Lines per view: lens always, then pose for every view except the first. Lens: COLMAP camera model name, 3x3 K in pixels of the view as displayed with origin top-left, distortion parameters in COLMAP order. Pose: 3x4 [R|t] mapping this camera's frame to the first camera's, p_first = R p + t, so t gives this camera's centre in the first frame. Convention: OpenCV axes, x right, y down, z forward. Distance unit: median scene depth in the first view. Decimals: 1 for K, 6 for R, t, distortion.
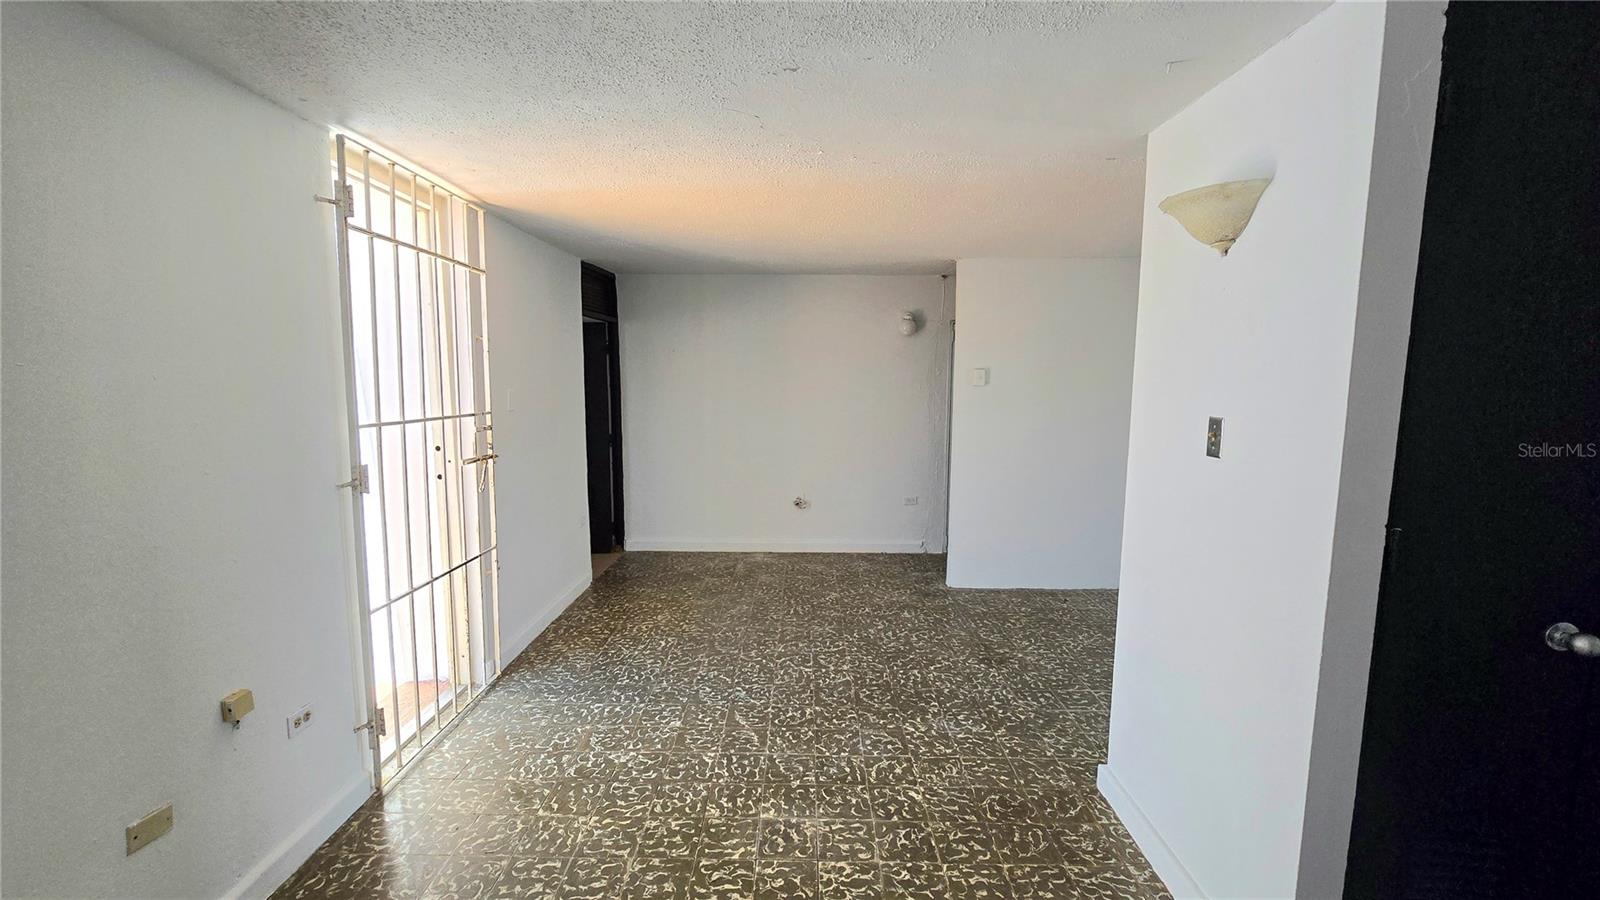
lens RADIAL K [[653.7, 0, 798.6], [0, 653.7, 451.7], [0, 0, 1]] dist [-0.006934, 0.000335]
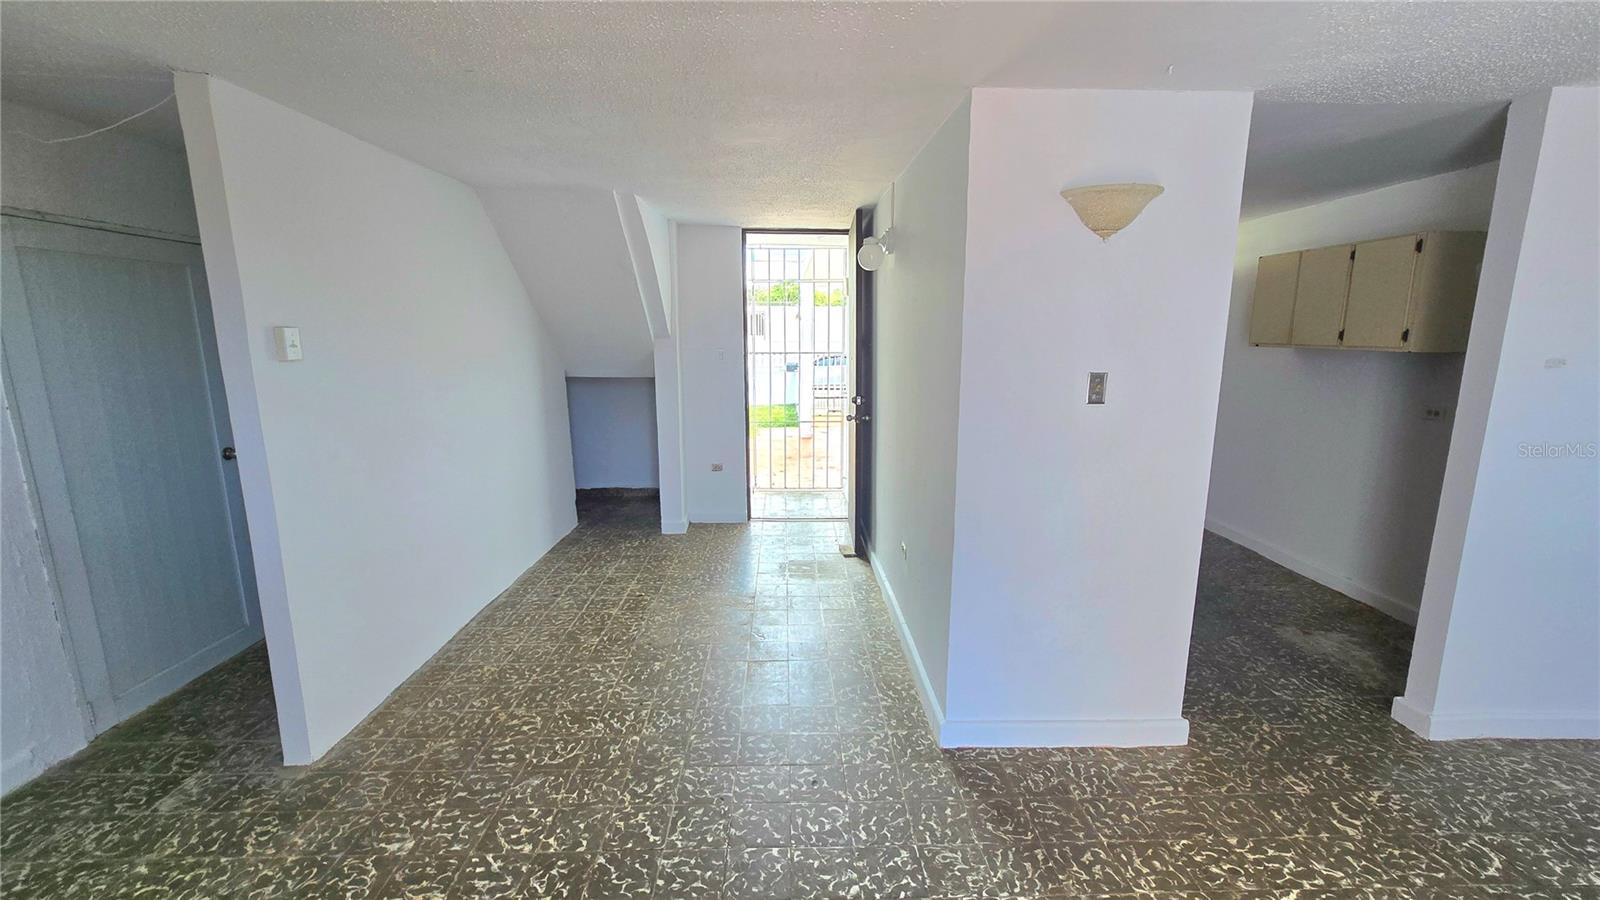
lens RADIAL K [[653.7, 0, 798.6], [0, 653.7, 451.7], [0, 0, 1]] dist [-0.006934, 0.000335]
pose [[-0.032933, -0.185376, 0.982116, -0.416816], [0.116202, 0.975274, 0.187982, -0.141588], [-0.992679, 0.120315, -0.010577, 1.098432]]
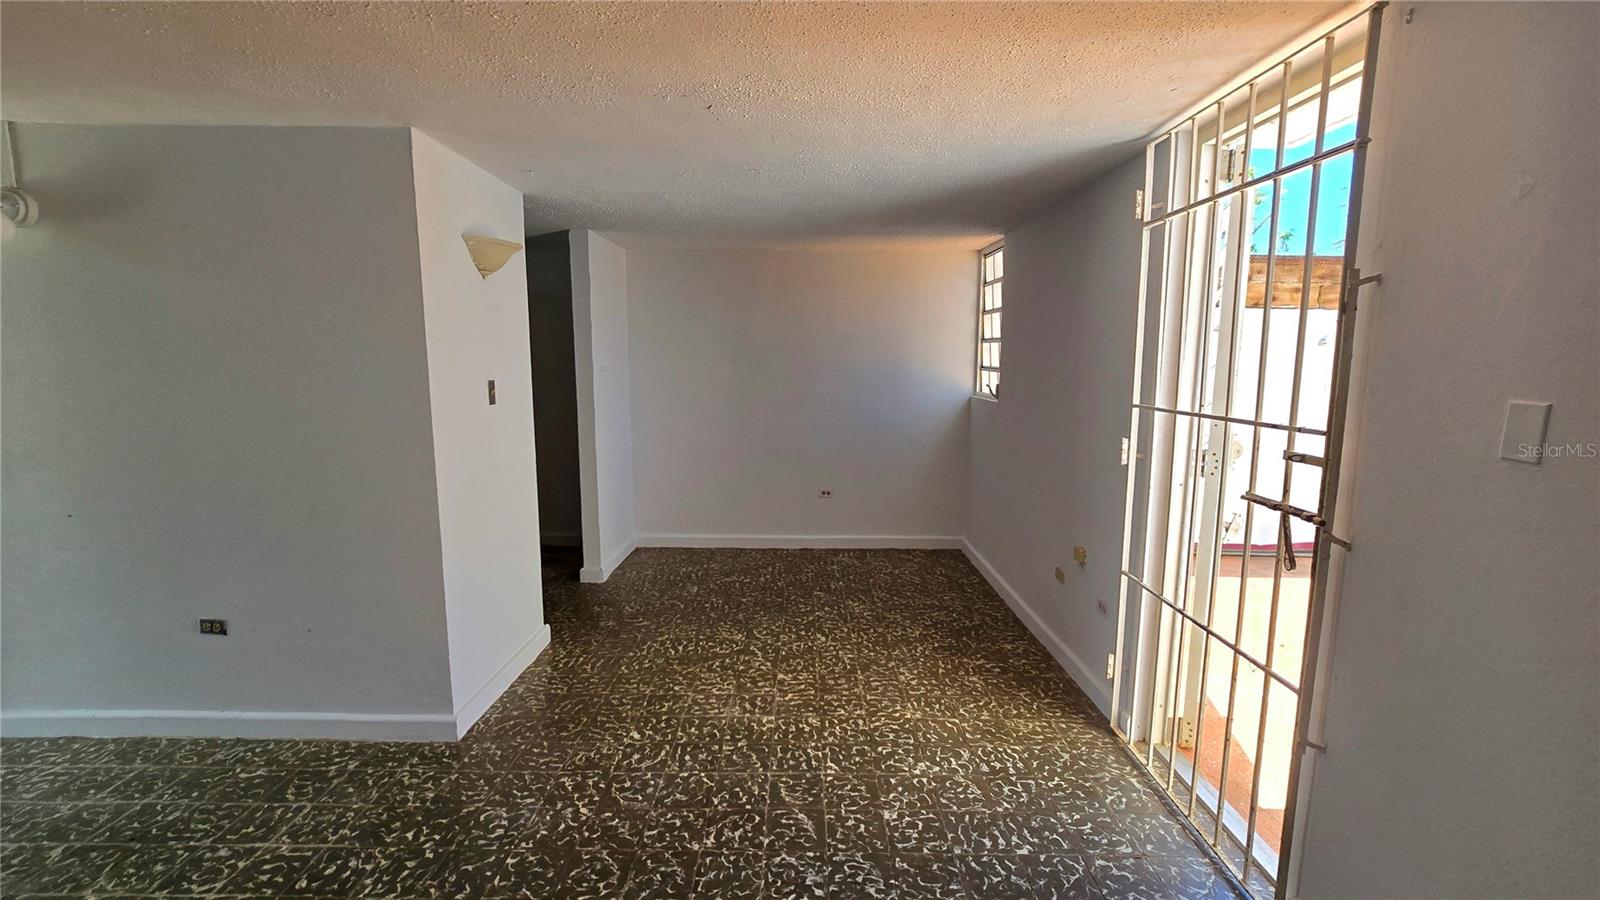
lens RADIAL K [[653.7, 0, 798.6], [0, 653.7, 451.7], [0, 0, 1]] dist [-0.006934, 0.000335]
pose [[-0.999946, -0.009697, -0.003696, -0.082076], [-0.010314, 0.968086, 0.250405, -0.200297], [0.001150, 0.250430, -0.968134, 1.787212]]
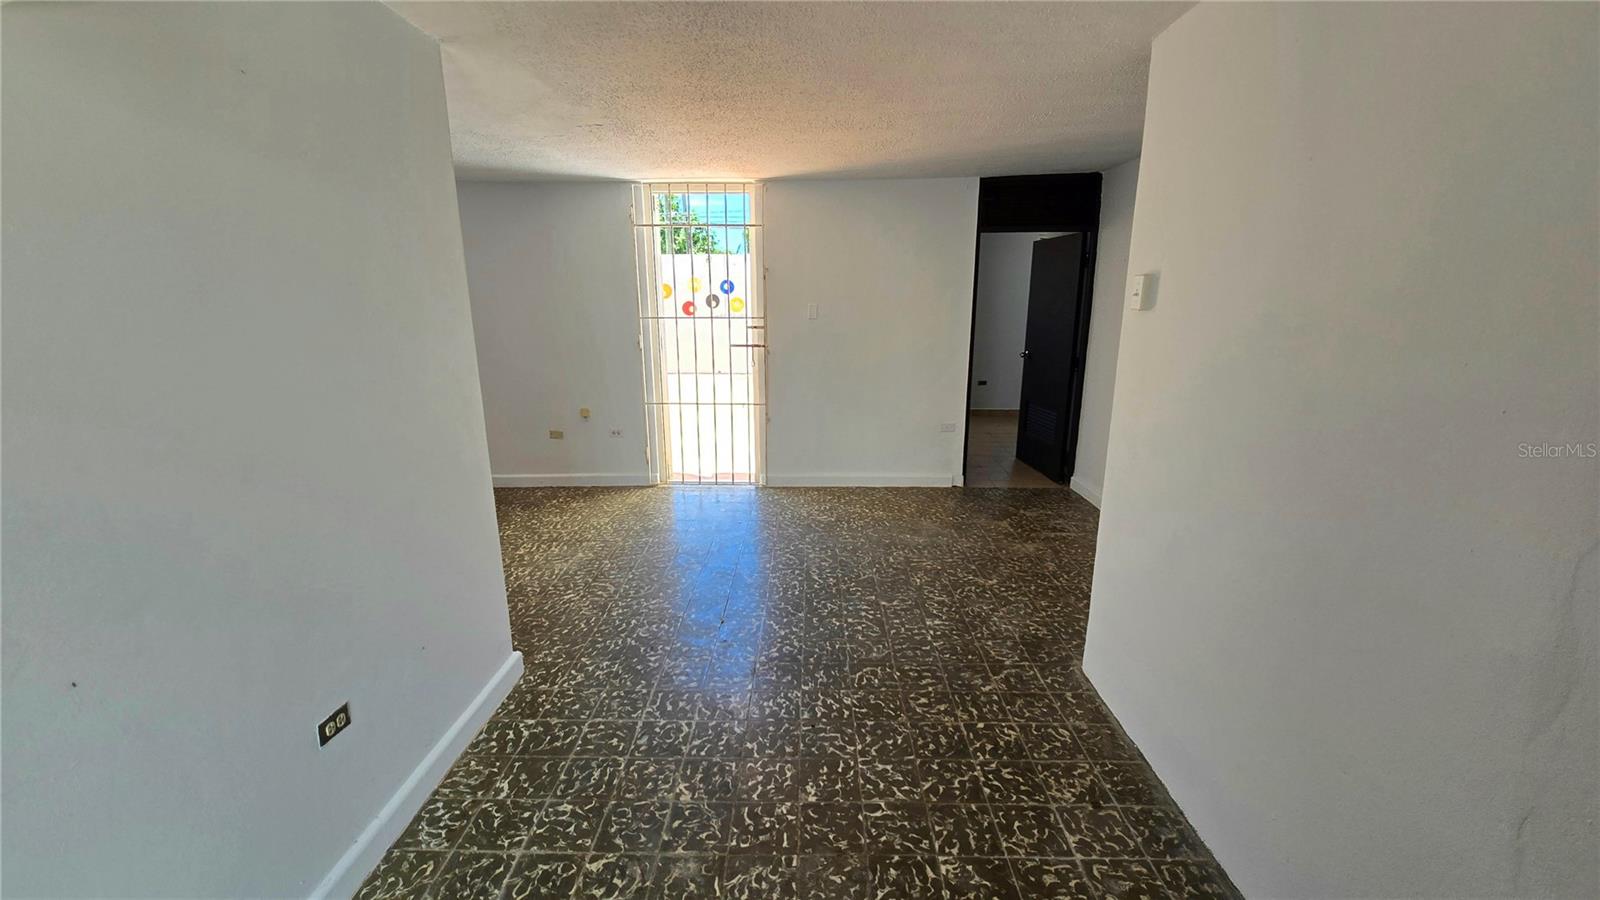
lens RADIAL K [[653.7, 0, 798.6], [0, 653.7, 451.7], [0, 0, 1]] dist [-0.006934, 0.000335]
pose [[-0.008350, 0.233030, -0.972434, 1.353160], [-0.110703, 0.966274, 0.232505, -0.146833], [0.993818, 0.109593, 0.017729, 1.313512]]
